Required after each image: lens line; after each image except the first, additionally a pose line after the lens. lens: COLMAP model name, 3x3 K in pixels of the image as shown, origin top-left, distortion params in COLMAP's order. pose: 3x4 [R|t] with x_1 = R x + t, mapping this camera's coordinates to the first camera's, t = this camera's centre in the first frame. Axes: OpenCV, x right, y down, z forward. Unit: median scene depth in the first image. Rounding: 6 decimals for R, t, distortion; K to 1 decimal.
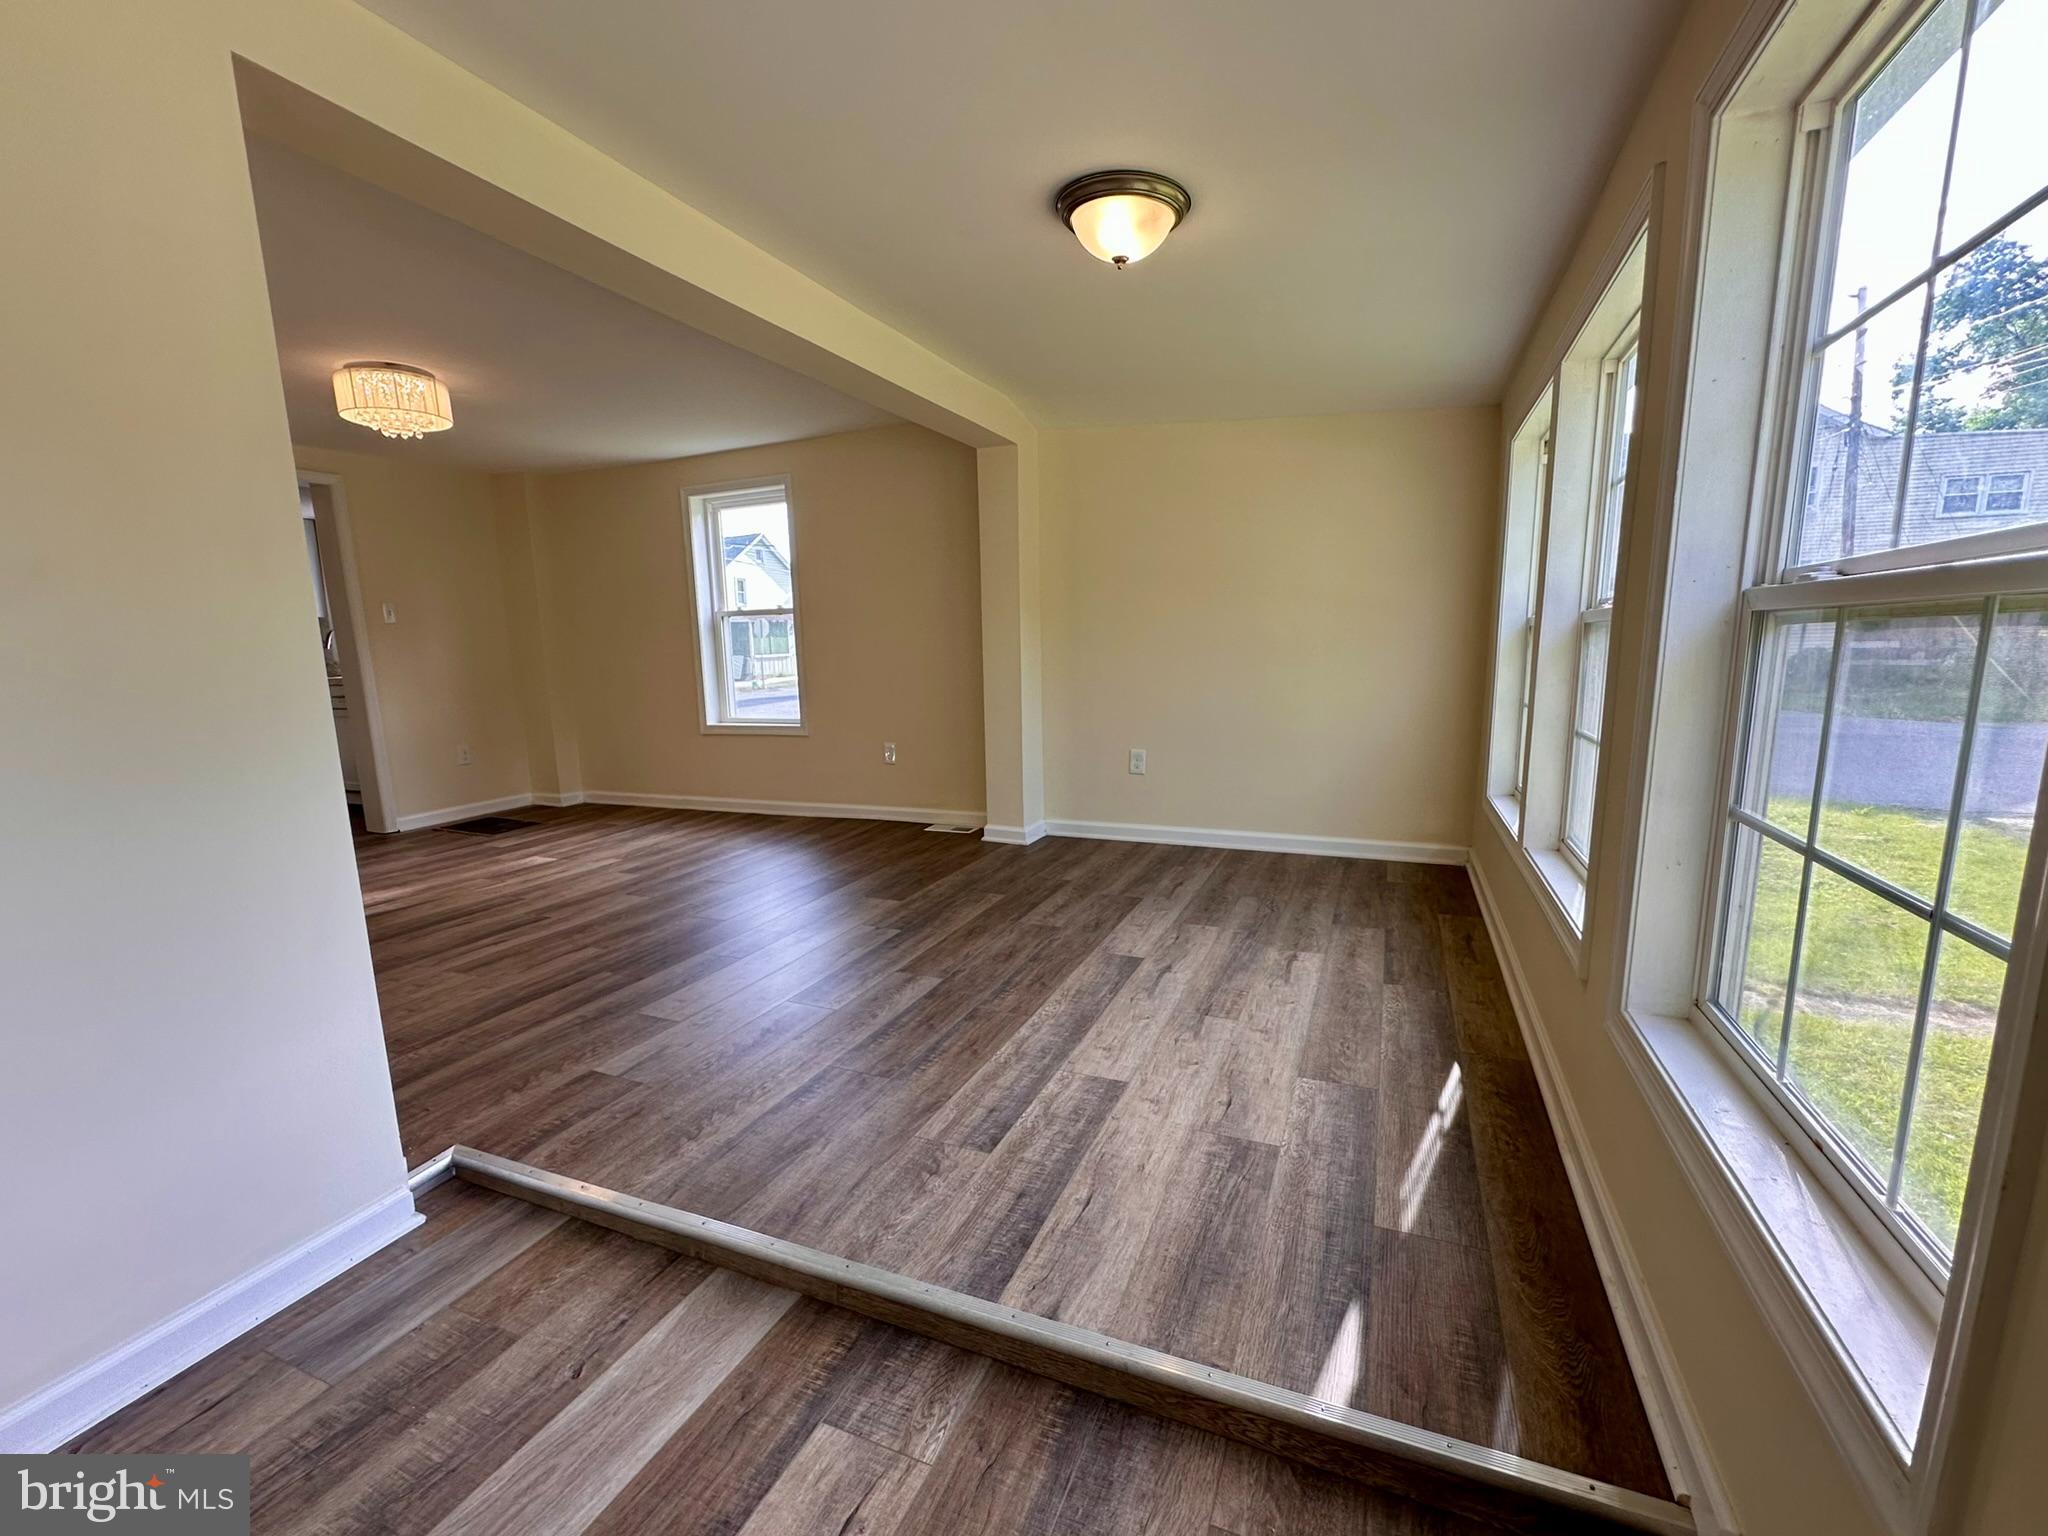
lens RADIAL K [[864.1, 0, 1026.3], [0, 864.1, 805.2], [0, 0, 1]] dist [-0.005405, 0.001045]
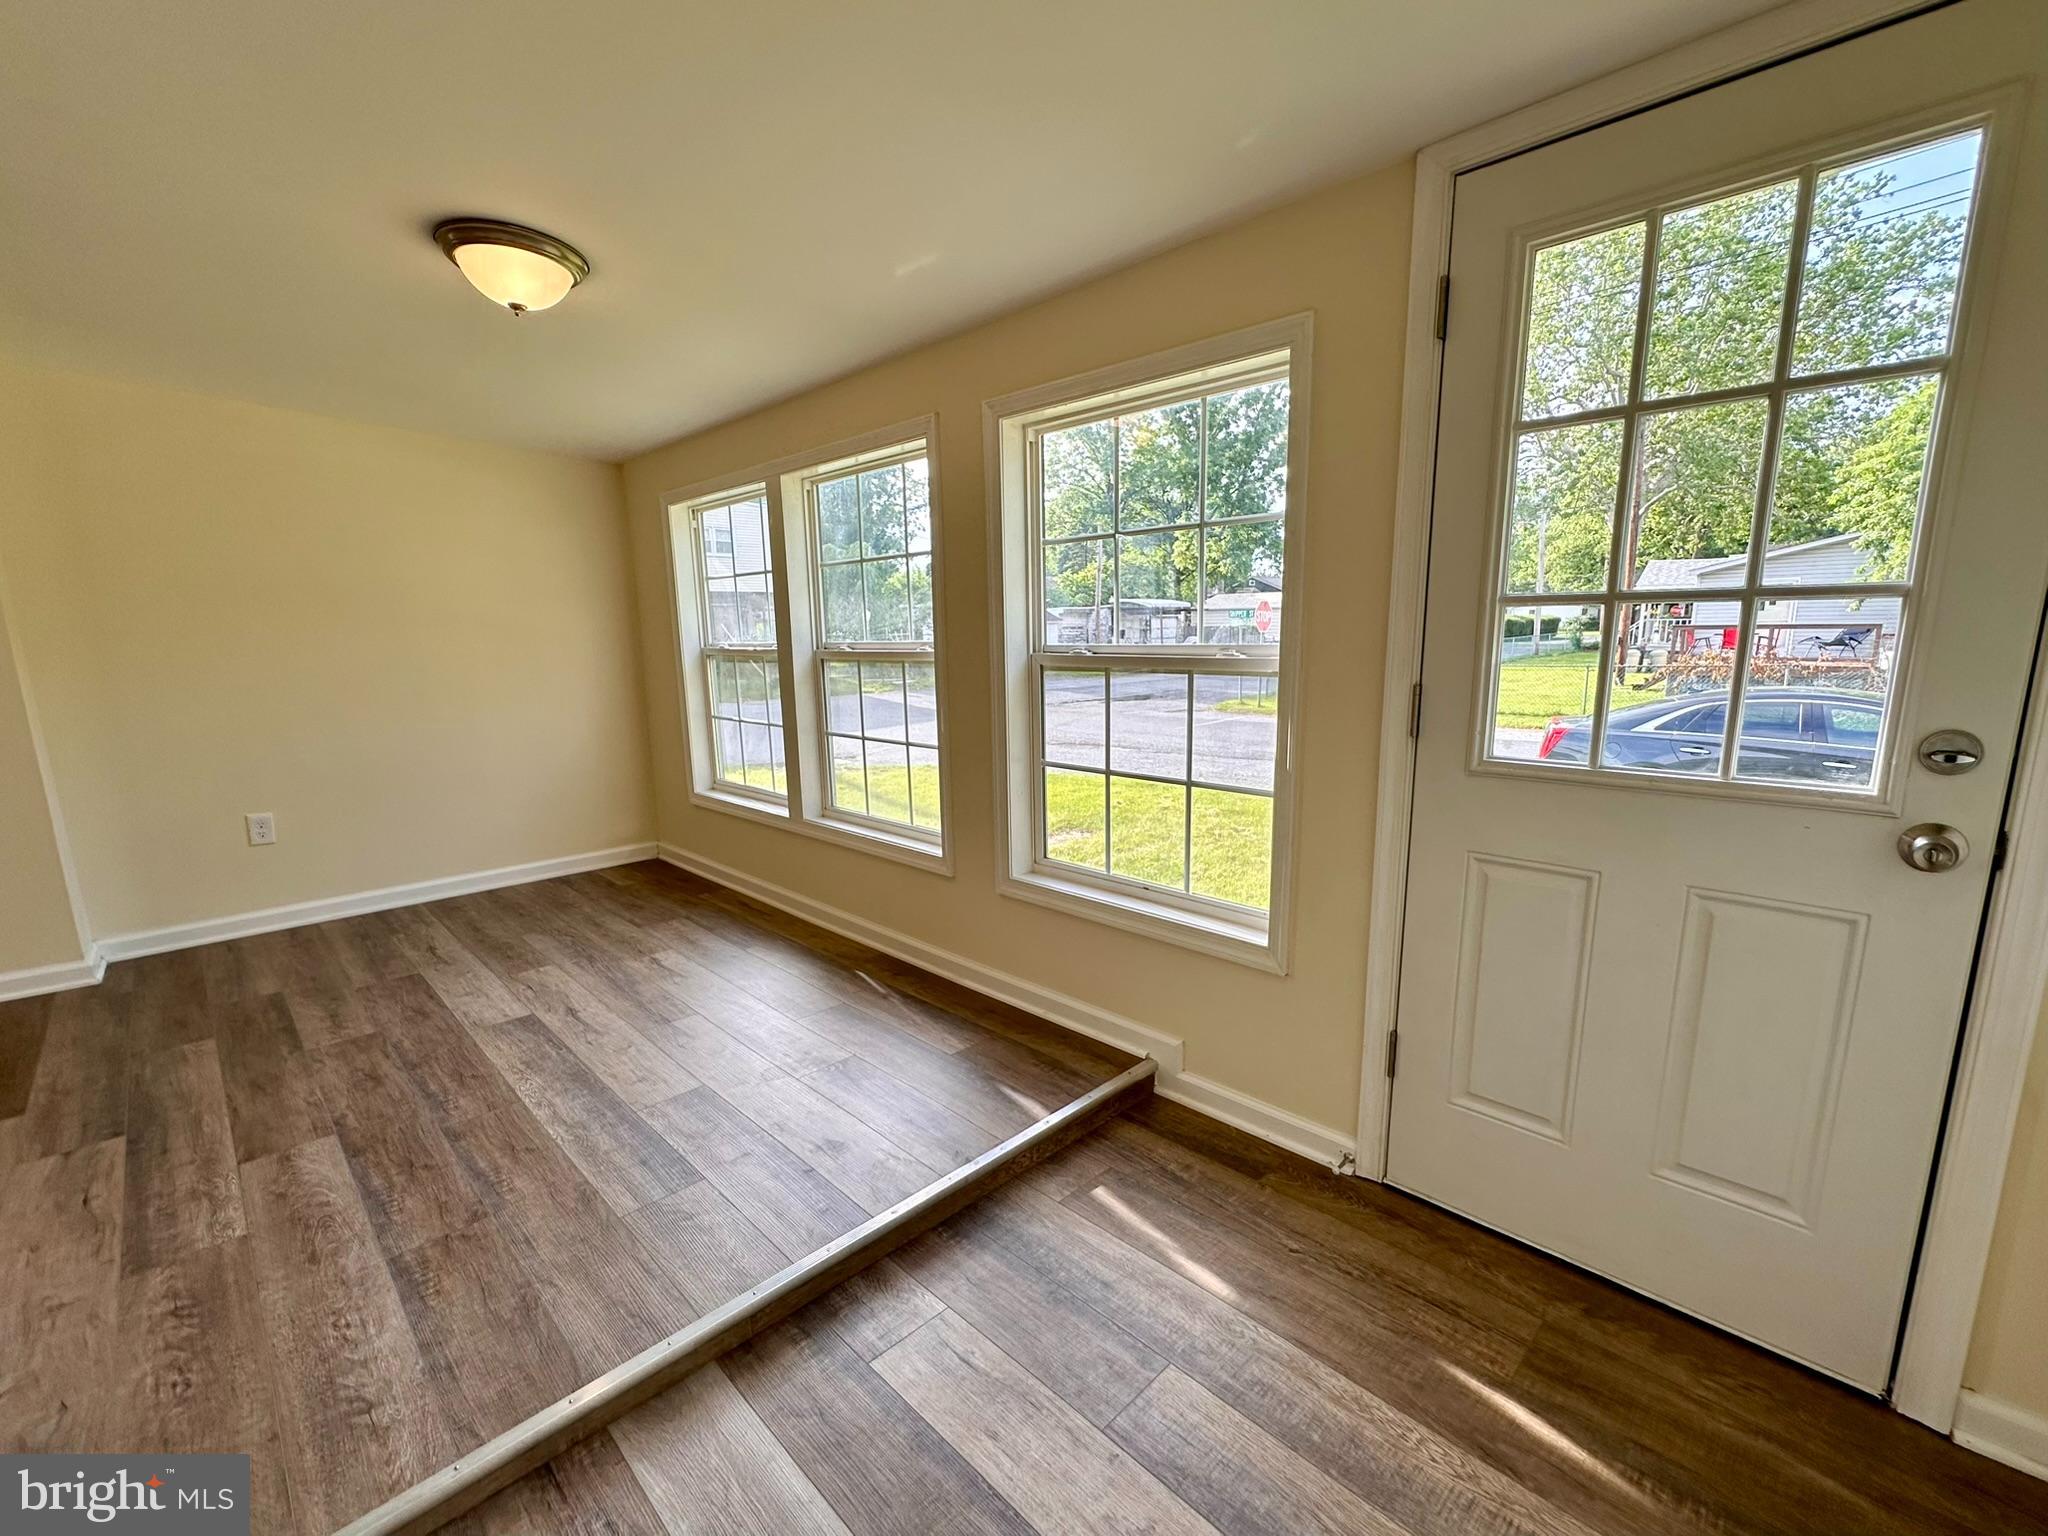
lens RADIAL K [[864.1, 0, 1020.5], [0, 864.1, 782.7], [0, 0, 1]] dist [-0.005405, 0.001045]
pose [[0.391352, -0.150290, 0.907886, -0.417841], [0.176825, 0.980471, 0.086083, -0.051812], [-0.903093, 0.126848, 0.410284, 0.081358]]
